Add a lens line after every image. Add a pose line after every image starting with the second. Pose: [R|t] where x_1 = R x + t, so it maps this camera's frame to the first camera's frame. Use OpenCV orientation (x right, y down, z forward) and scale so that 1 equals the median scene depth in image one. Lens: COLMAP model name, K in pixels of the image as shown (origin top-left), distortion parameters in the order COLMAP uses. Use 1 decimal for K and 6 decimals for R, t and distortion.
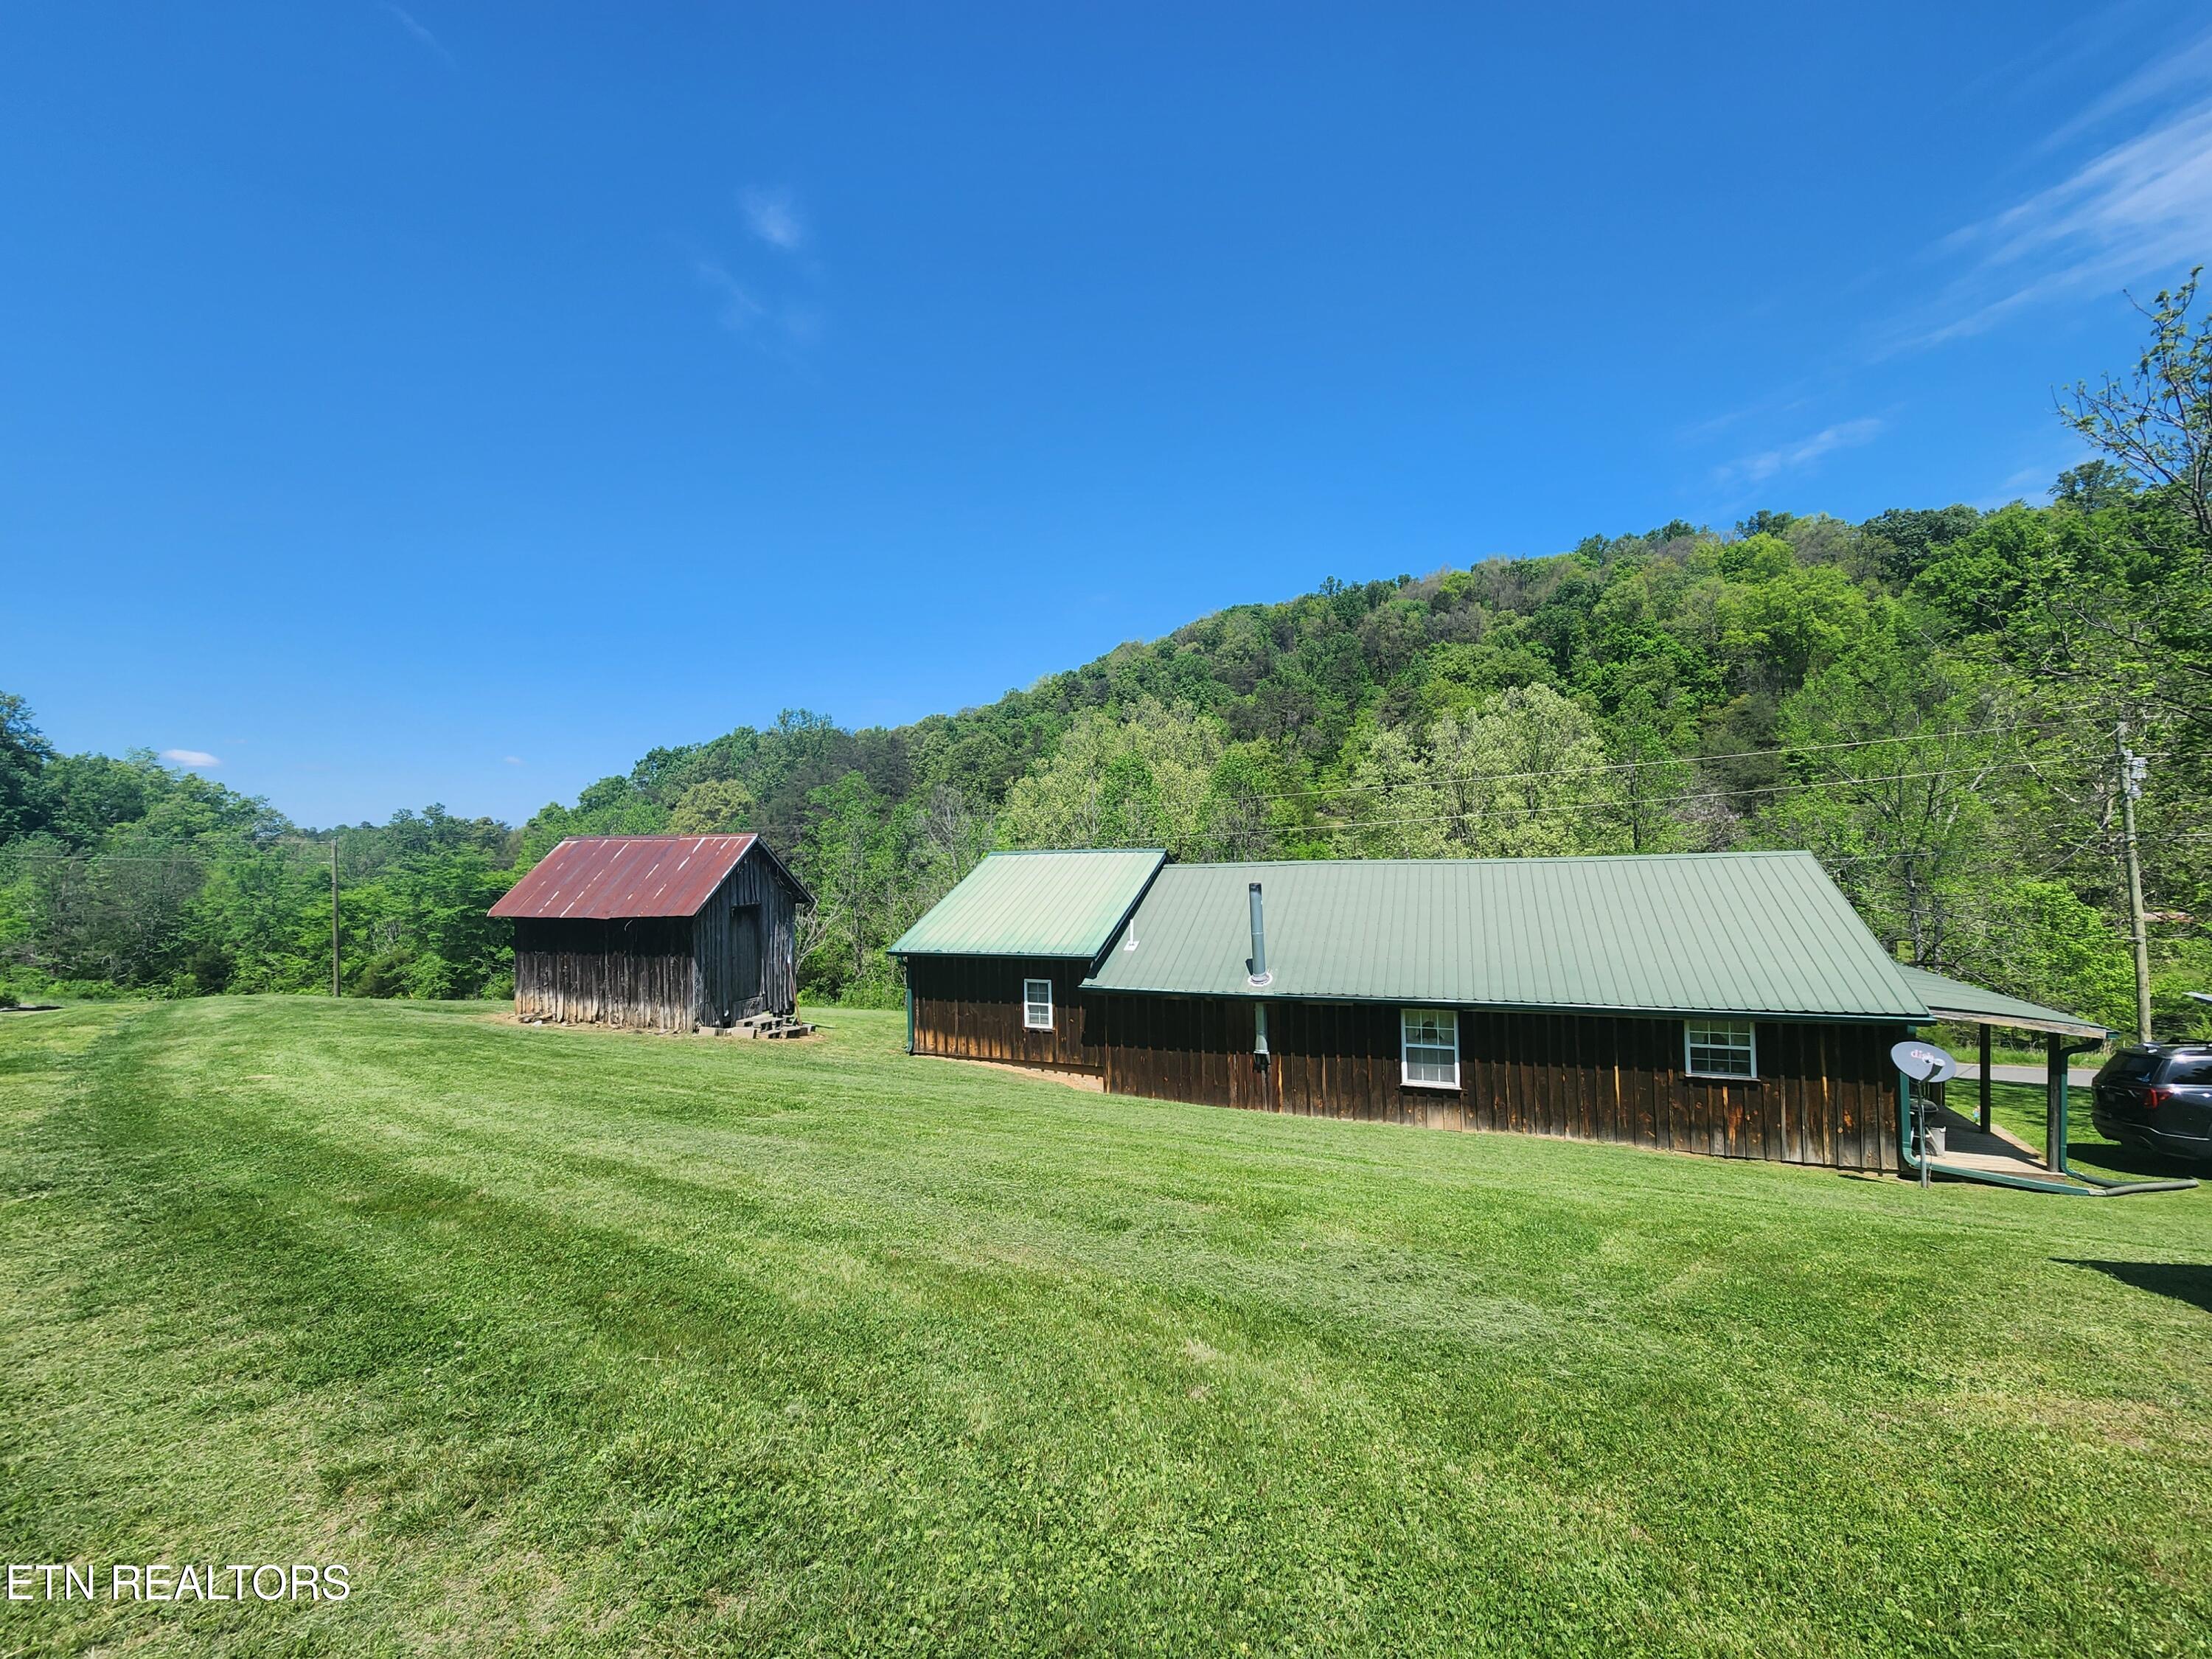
lens RADIAL K [[898.2, 0, 1093.2], [0, 898.2, 831.2], [0, 0, 1]] dist [0.003100, 0.000076]
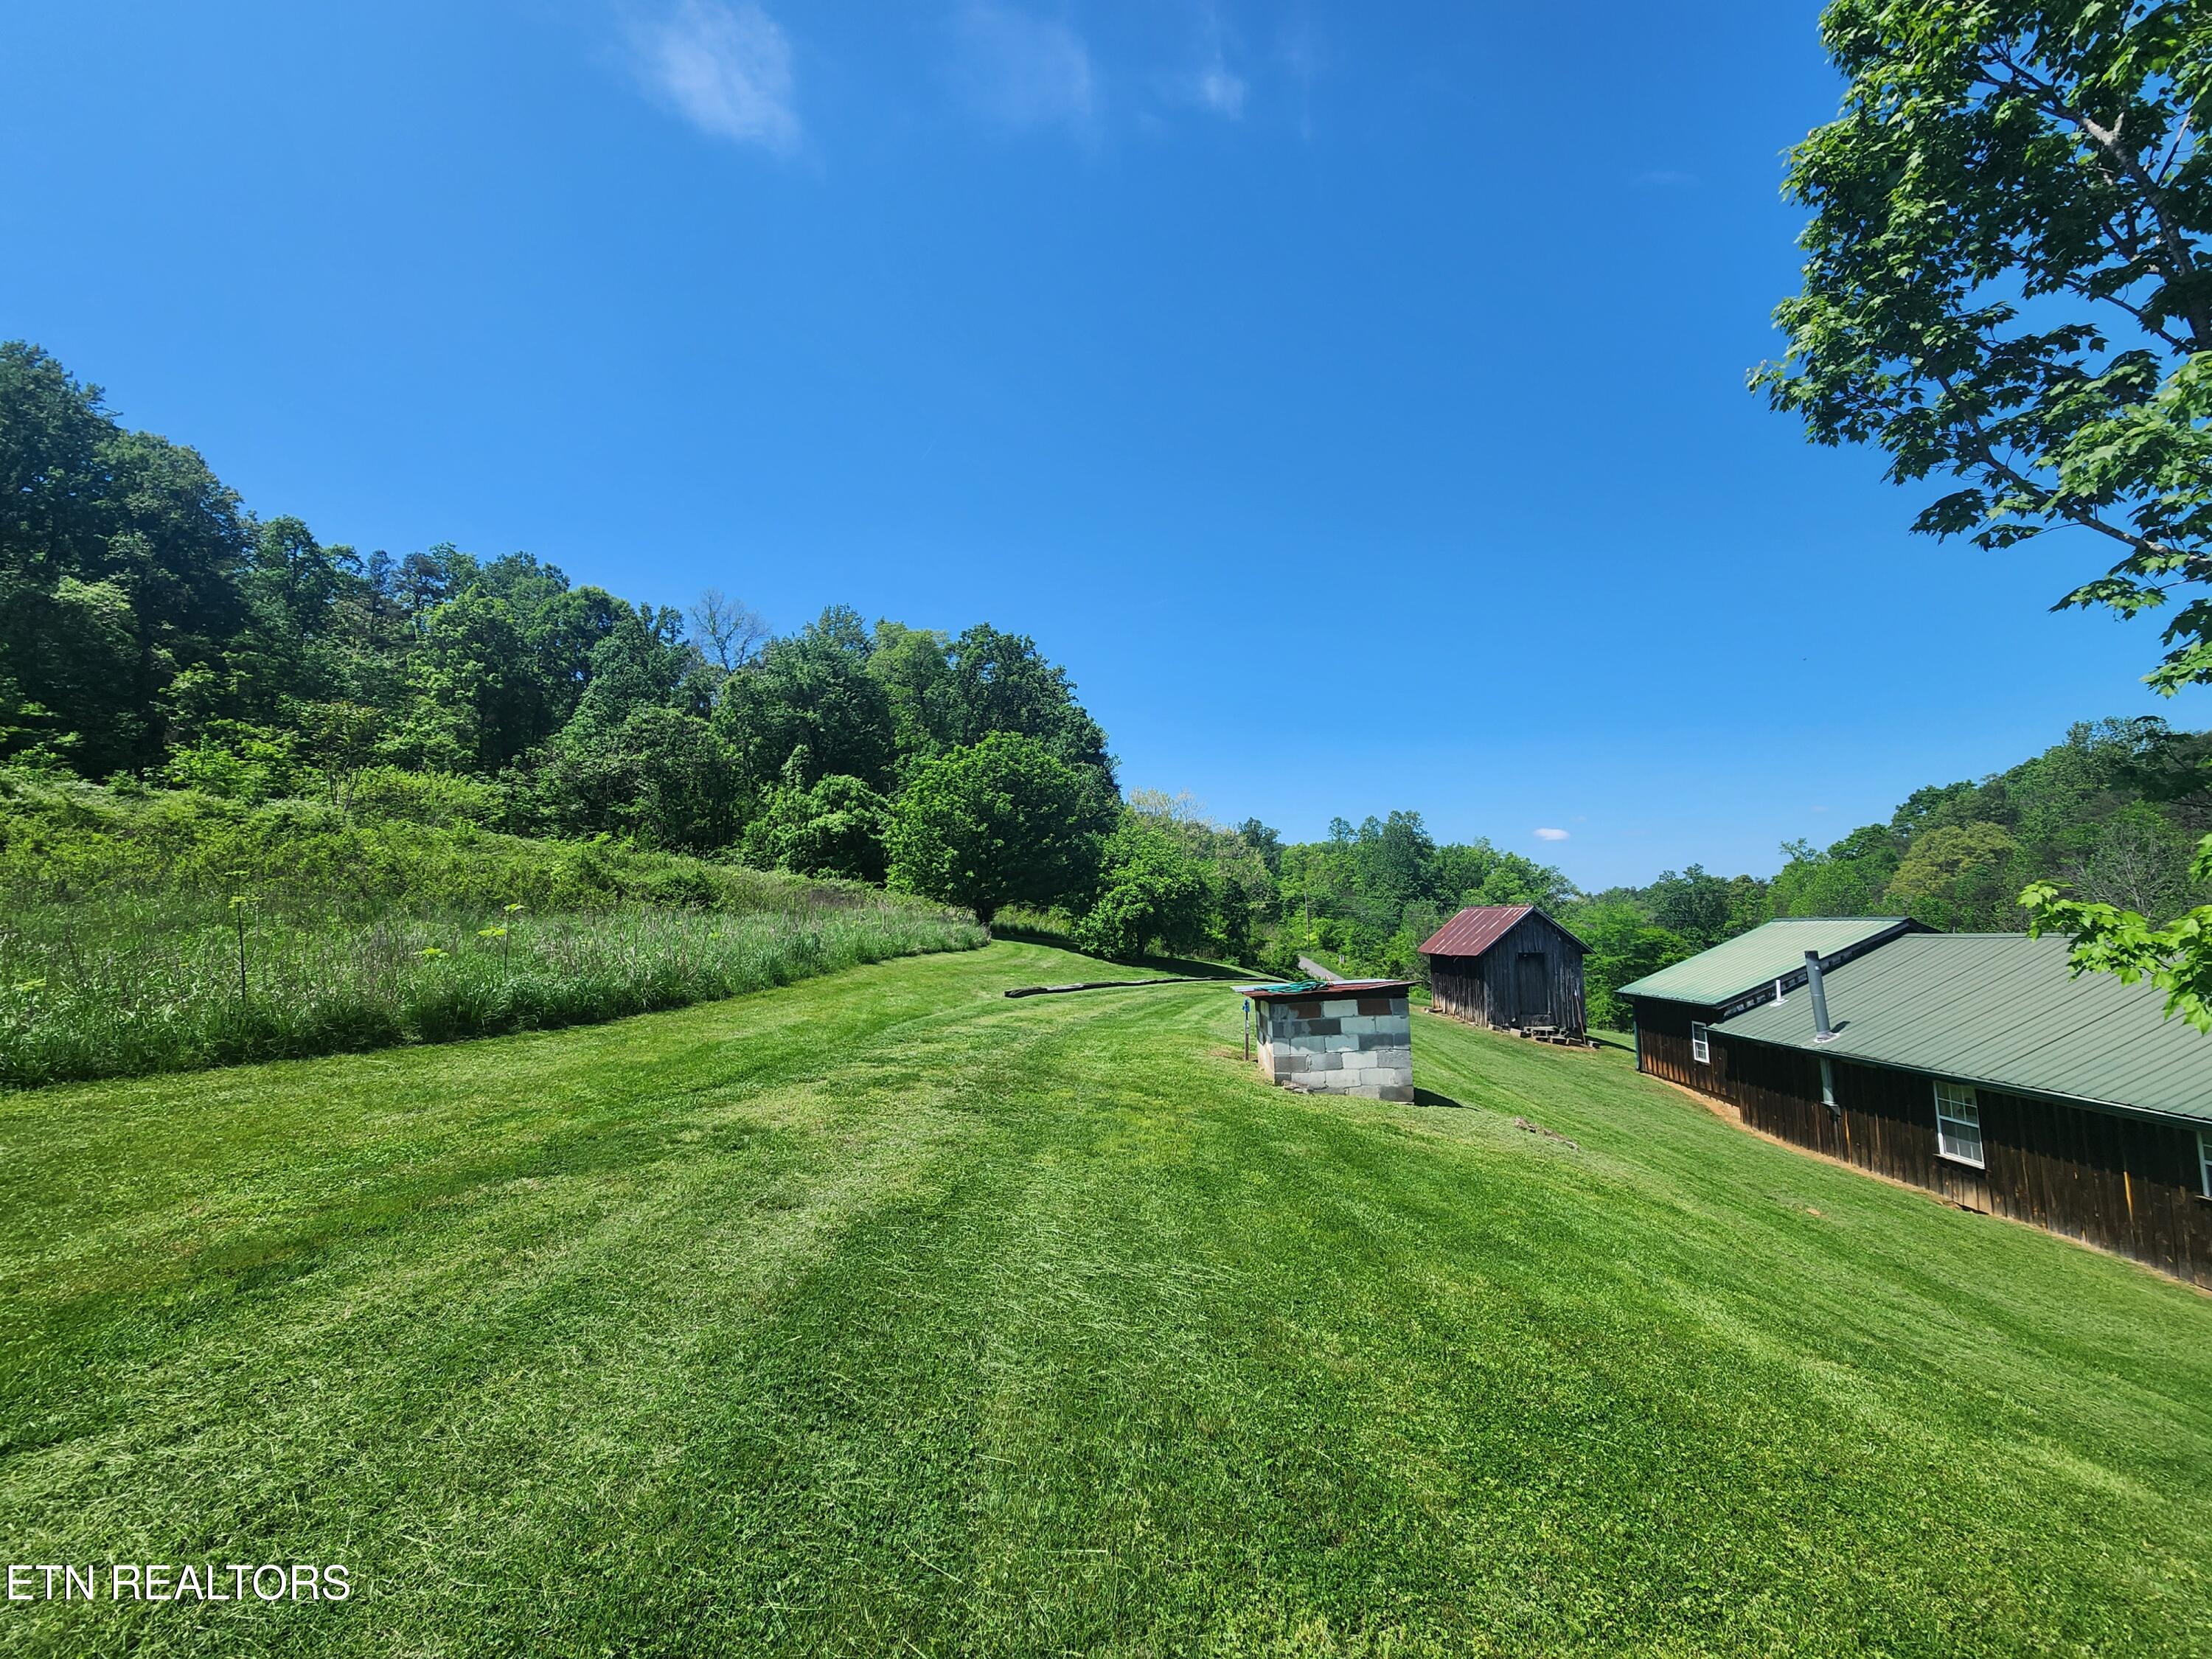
lens RADIAL K [[902.5, 0, 1106.0], [0, 902.5, 829.5], [0, 0, 1]] dist [0.000102, -0.000250]
pose [[0.314903, -0.082657, -0.945518, 0.216998], [0.022771, 0.996572, -0.079536, -0.005403], [0.948851, 0.003516, 0.315705, -0.045208]]
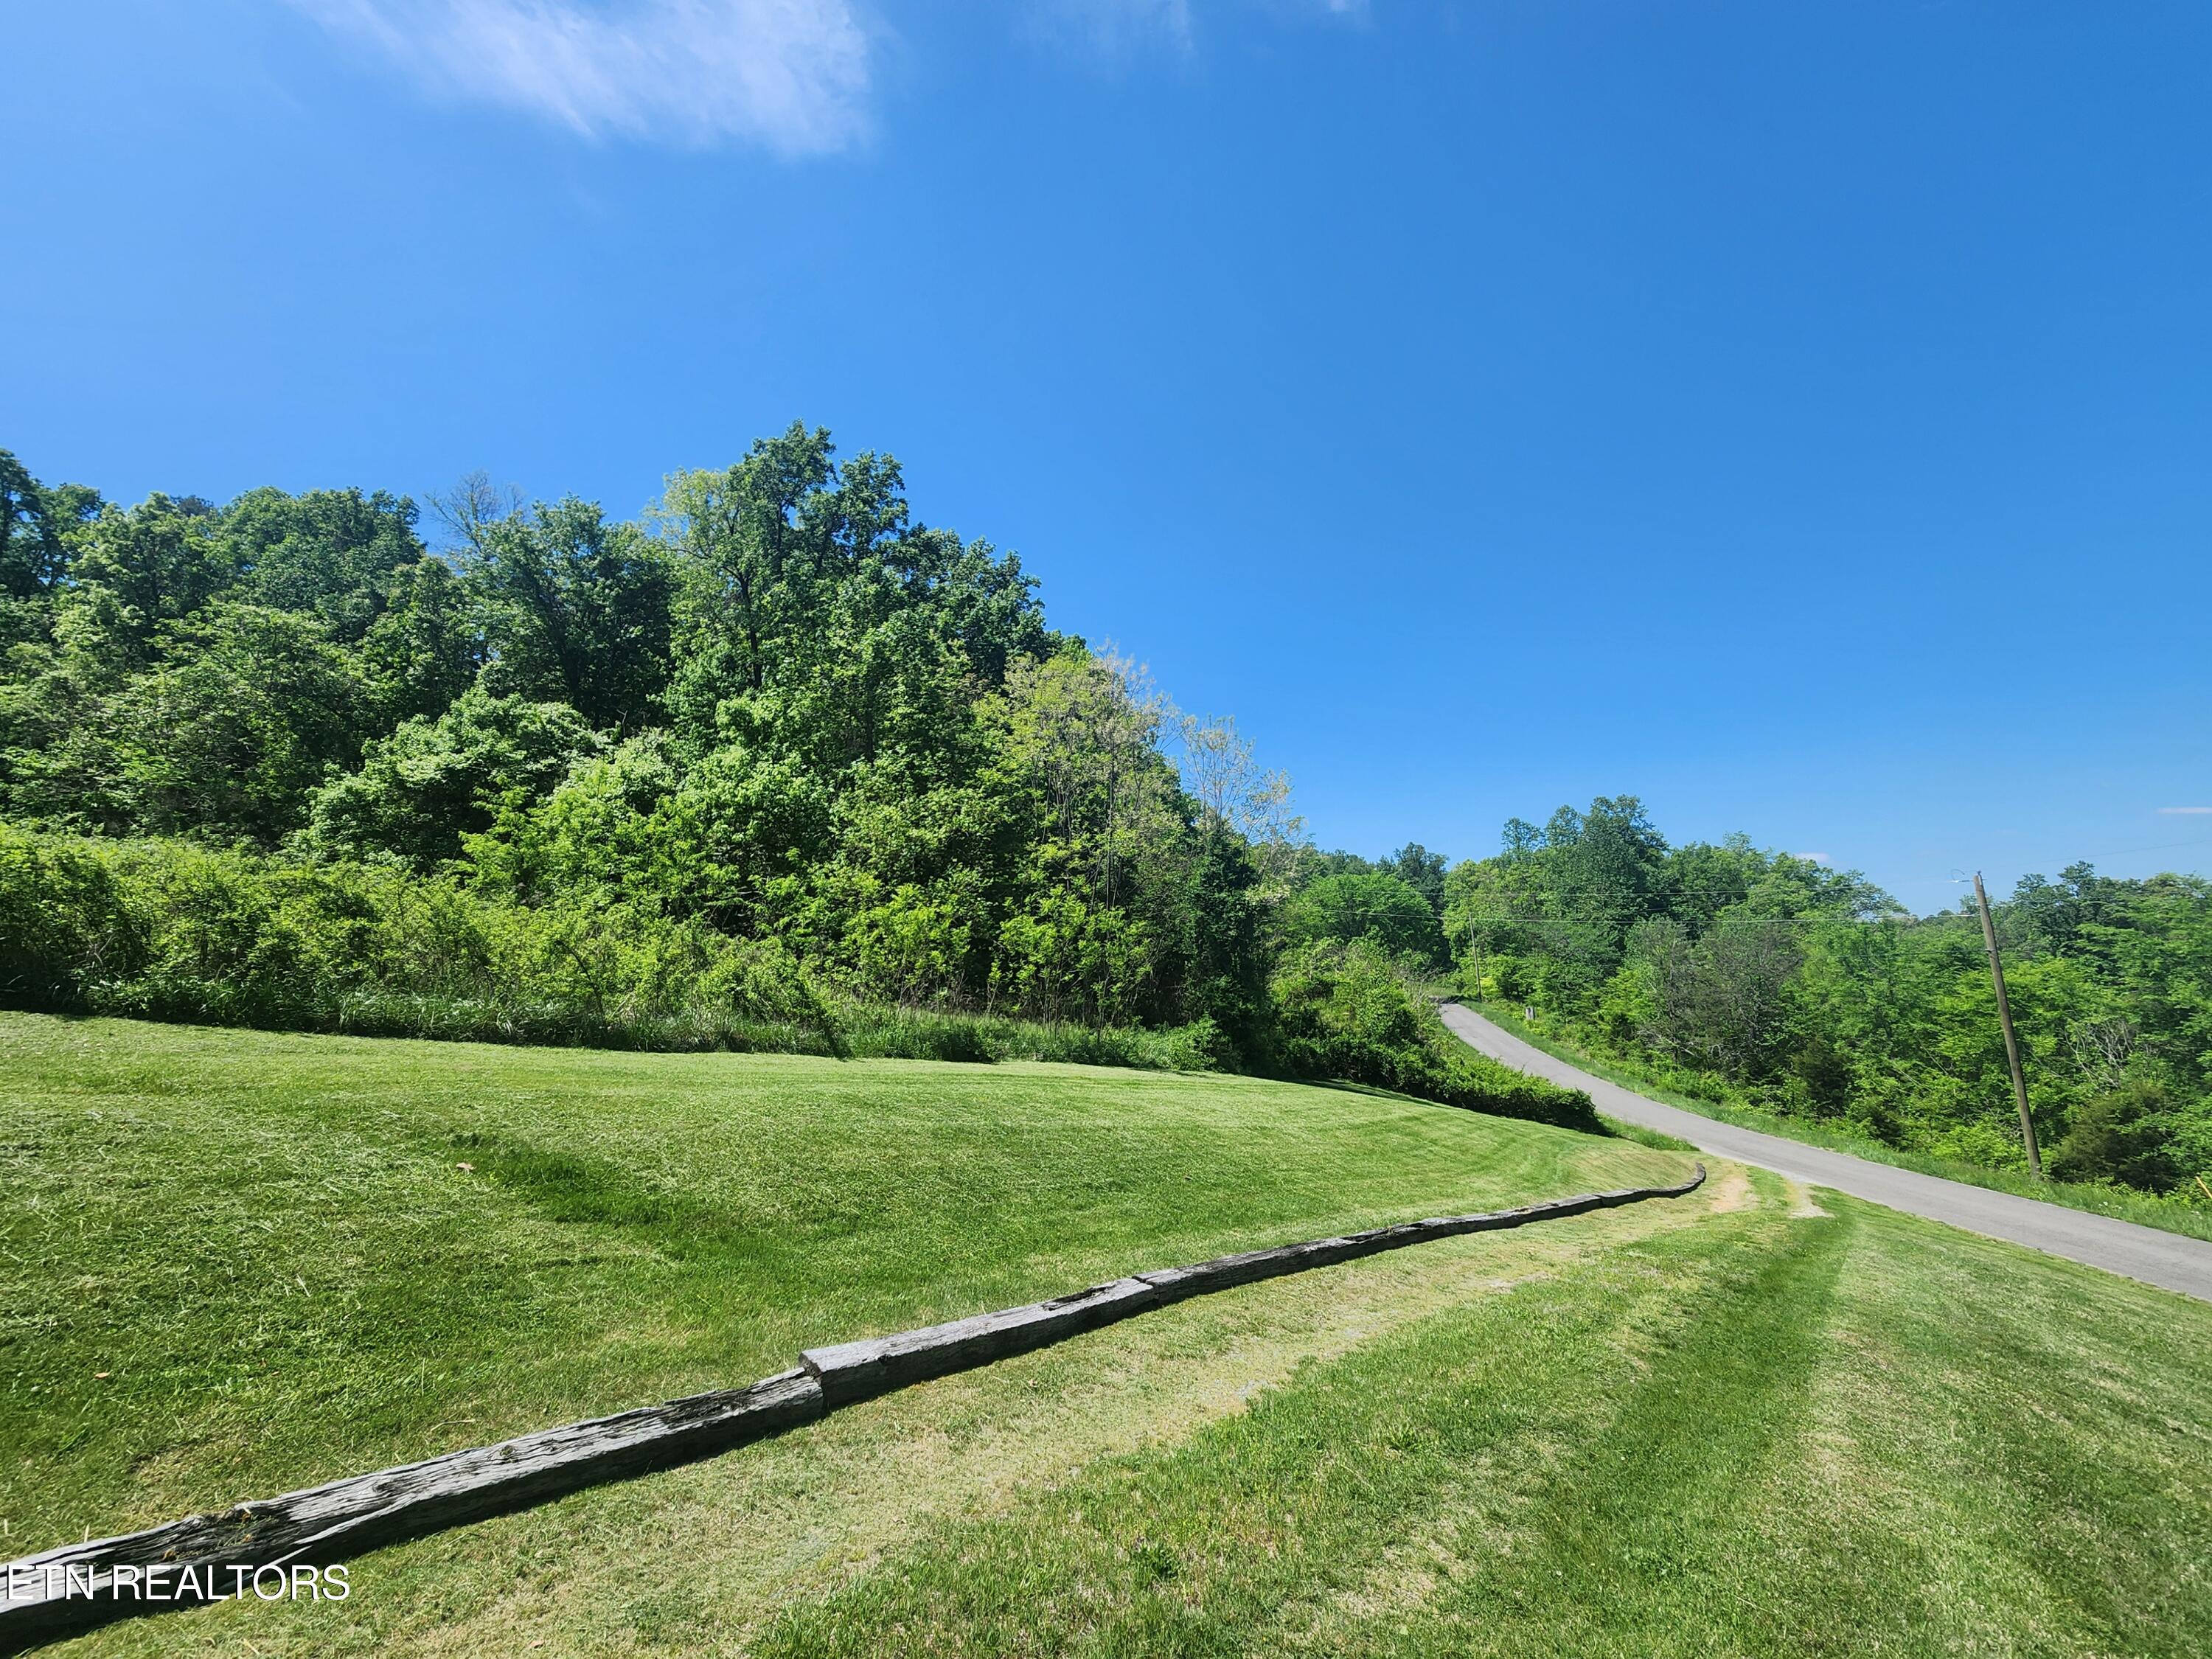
lens RADIAL K [[910.1, 0, 1092.7], [0, 910.1, 840.4], [0, 0, 1]] dist [-0.002863, -0.000762]
pose [[0.122041, -0.137999, -0.982885, -0.260628], [0.049301, 0.989907, -0.132863, 0.028022], [0.991300, -0.032243, 0.127612, 0.281673]]
